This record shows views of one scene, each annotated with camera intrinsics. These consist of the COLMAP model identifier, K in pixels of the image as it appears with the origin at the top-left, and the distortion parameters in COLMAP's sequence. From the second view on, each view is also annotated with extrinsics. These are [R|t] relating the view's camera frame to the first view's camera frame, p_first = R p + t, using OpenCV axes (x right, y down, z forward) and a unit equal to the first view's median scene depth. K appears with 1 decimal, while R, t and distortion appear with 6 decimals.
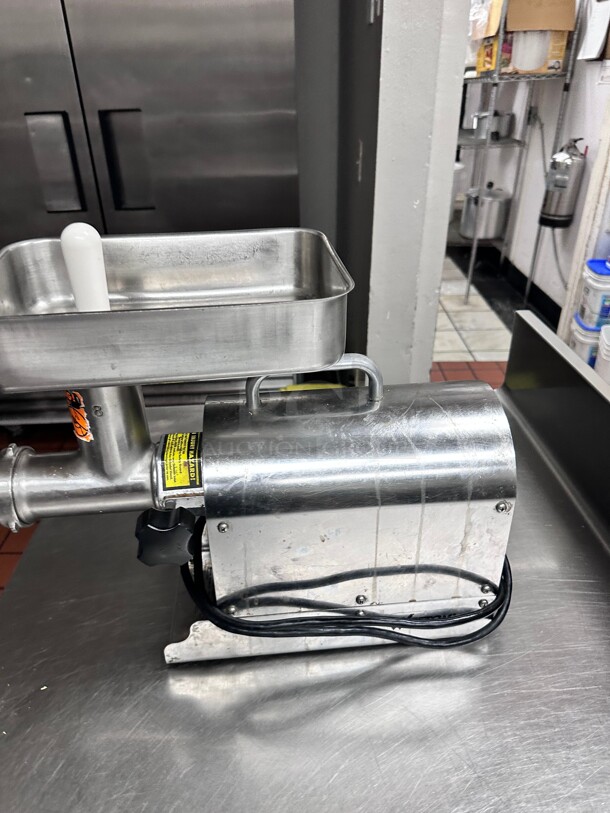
lens RADIAL K [[579.2, 0, 303.8], [0, 579.2, 401.2], [0, 0, 1]] dist [-0.011635, -0.001889]
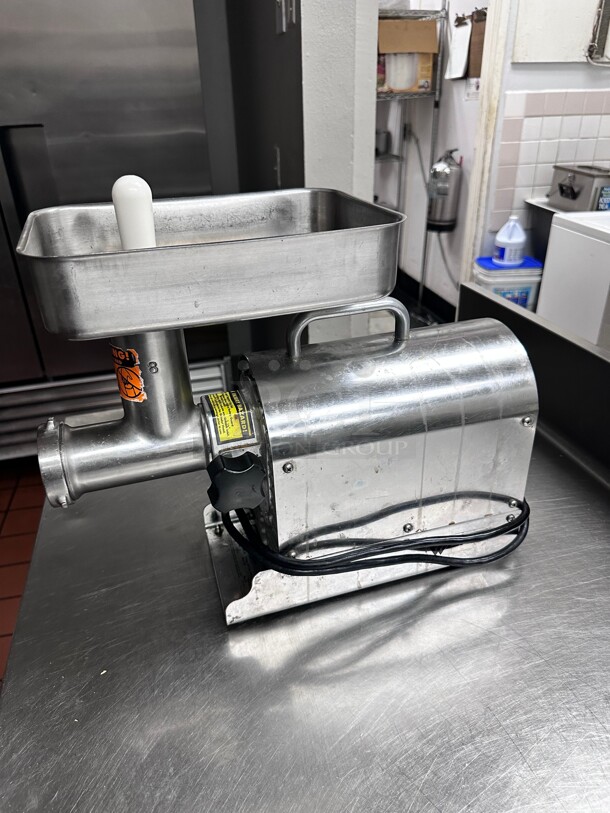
lens RADIAL K [[579.2, 0, 305.1], [0, 579.2, 411.0], [0, 0, 1]] dist [-0.011635, -0.001889]
pose [[0.976809, -0.109296, 0.184114, -0.245545], [0.114982, 0.993157, -0.020464, 0.119958], [-0.180618, 0.041159, 0.982692, -0.024813]]
